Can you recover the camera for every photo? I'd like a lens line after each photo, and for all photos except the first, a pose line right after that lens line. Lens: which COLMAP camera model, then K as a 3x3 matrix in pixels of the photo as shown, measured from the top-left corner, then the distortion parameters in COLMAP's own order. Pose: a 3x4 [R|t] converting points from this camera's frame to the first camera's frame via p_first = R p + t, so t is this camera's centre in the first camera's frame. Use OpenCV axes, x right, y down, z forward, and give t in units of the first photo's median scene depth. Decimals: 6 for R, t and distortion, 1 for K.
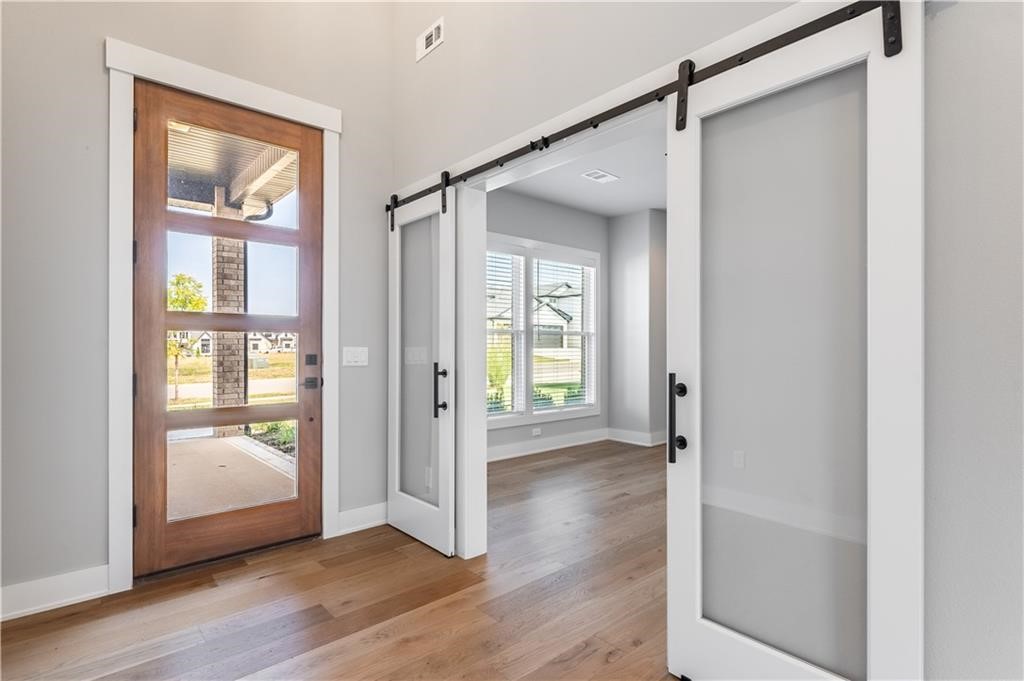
lens RADIAL K [[501.8, 0, 512.6], [0, 501.8, 347.3], [0, 0, 1]] dist [-0.007035, -0.001271]
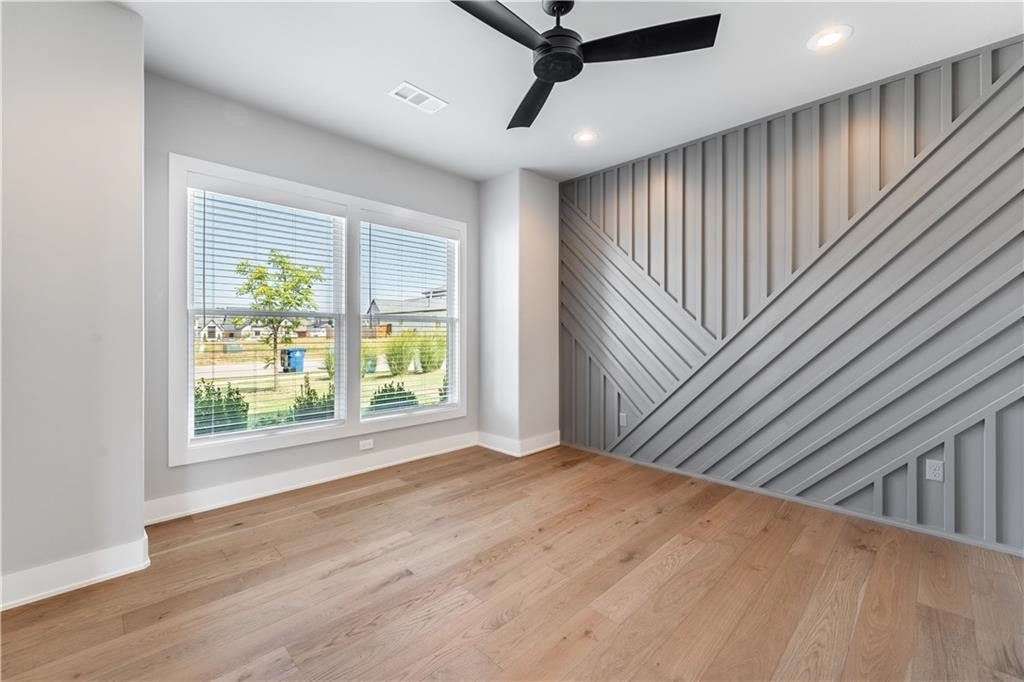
lens RADIAL K [[421.3, 0, 511.7], [0, 421.3, 333.7], [0, 0, 1]] dist [0.001740, 0.000363]
pose [[0.996830, 0.000737, 0.079554, 0.205754], [-0.000456, 0.999994, -0.003548, -0.001224], [-0.079556, 0.003500, 0.996824, 0.309350]]
